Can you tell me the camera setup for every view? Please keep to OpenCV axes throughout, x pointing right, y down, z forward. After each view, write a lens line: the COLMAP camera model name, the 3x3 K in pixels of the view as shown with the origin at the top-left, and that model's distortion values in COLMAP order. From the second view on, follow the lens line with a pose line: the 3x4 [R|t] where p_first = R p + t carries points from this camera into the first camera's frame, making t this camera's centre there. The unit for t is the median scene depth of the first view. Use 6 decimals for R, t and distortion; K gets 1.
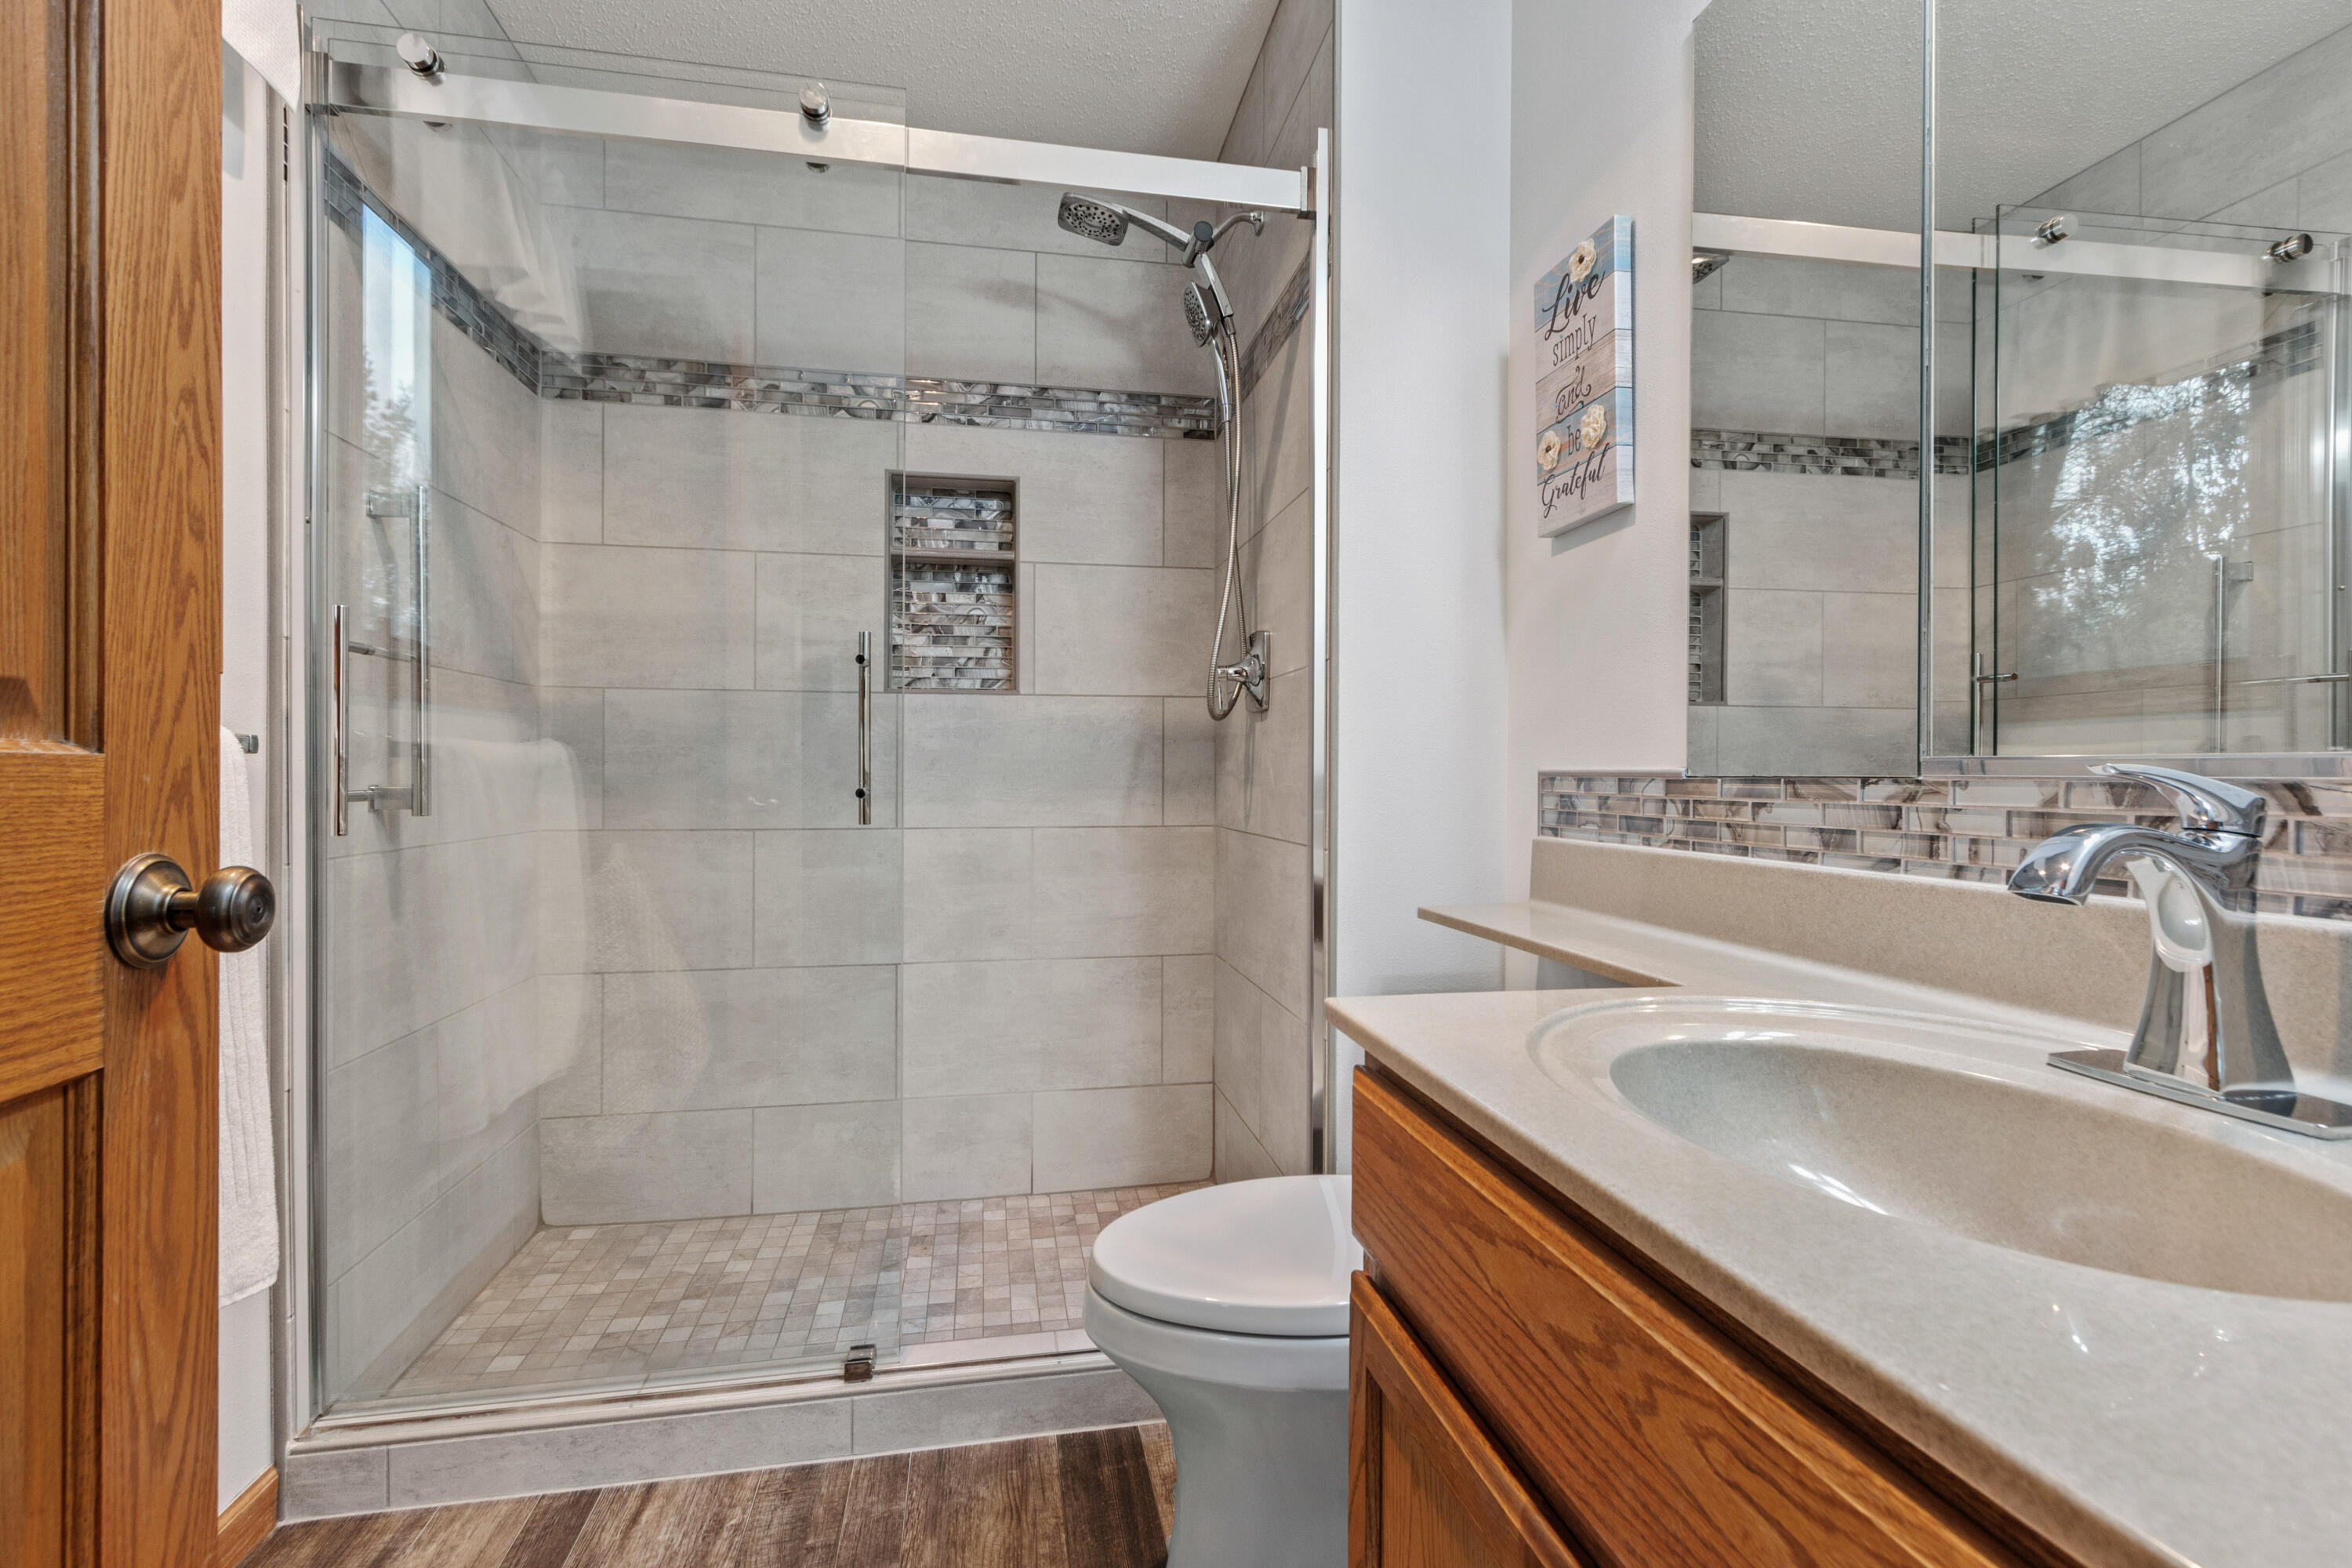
lens RADIAL K [[1089.8, 0, 1171.2], [0, 1089.8, 779.7], [0, 0, 1]] dist [0.008686, -0.001162]
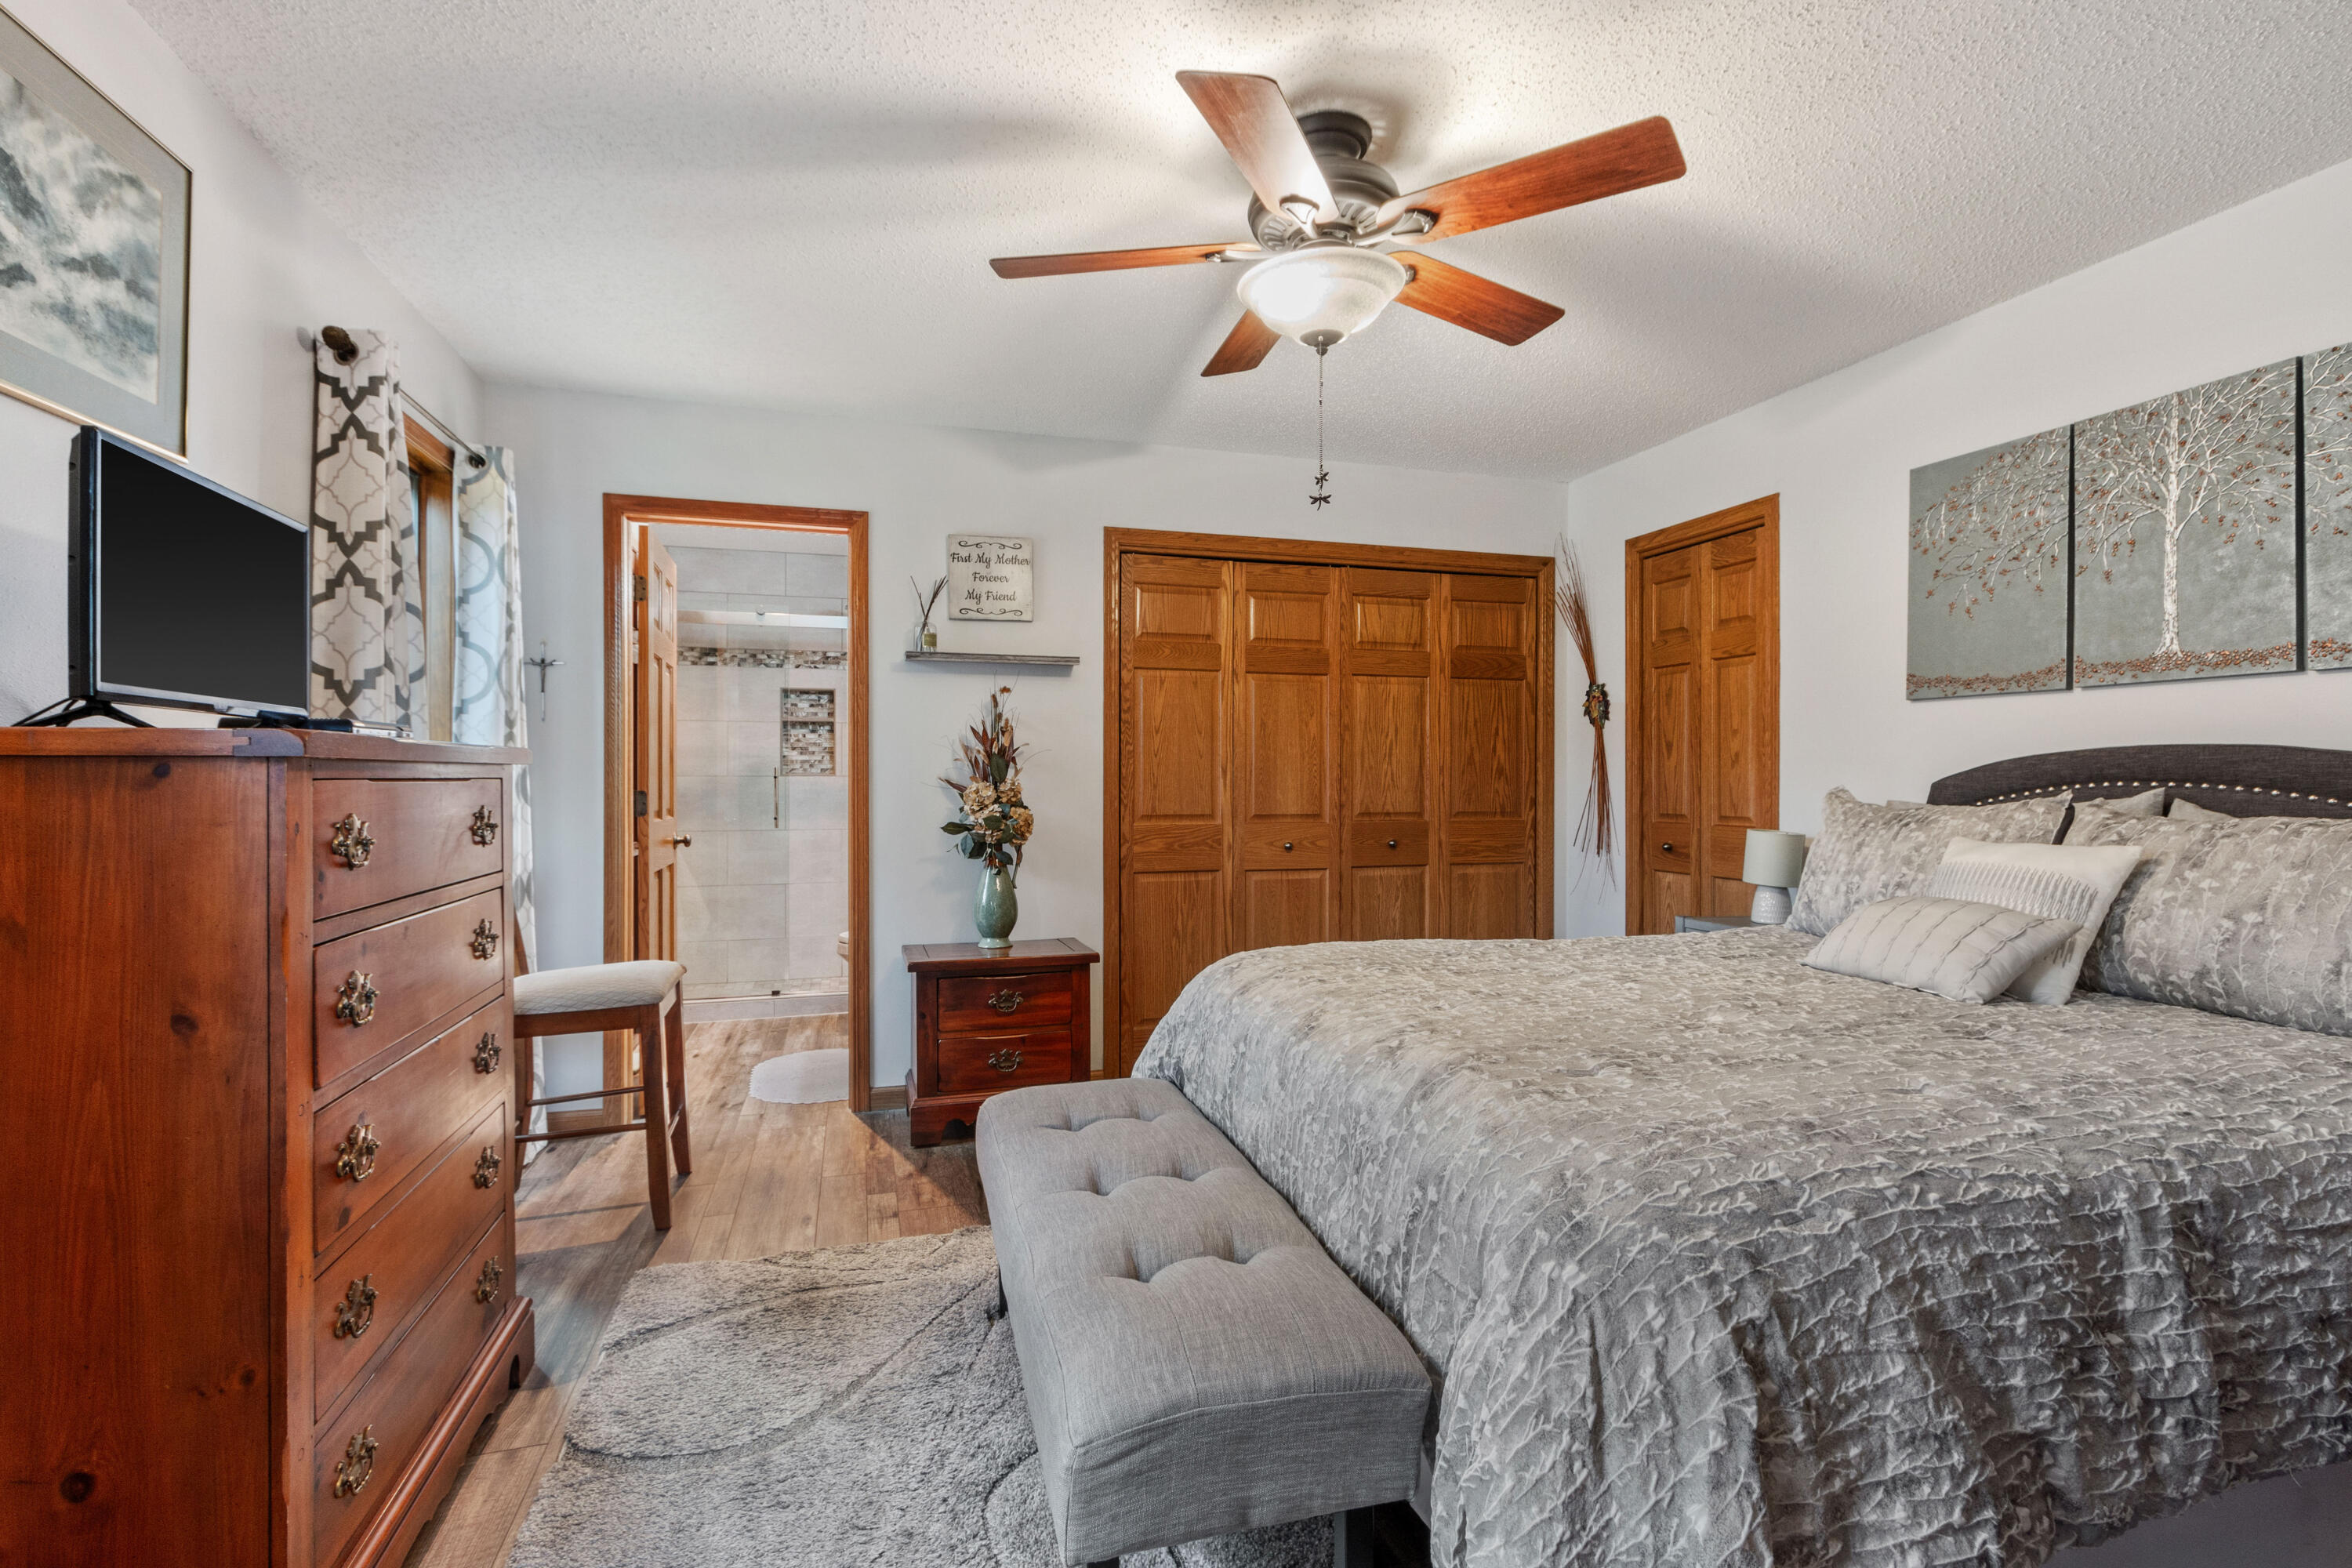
lens RADIAL K [[1089.8, 0, 1186.7], [0, 1089.8, 783.8], [0, 0, 1]] dist [0.008686, -0.001162]
pose [[0.993291, -0.004392, 0.115560, 0.370845], [0.004442, 0.999990, -0.000172, -0.054617], [-0.115558, 0.000684, 0.993301, -1.580142]]
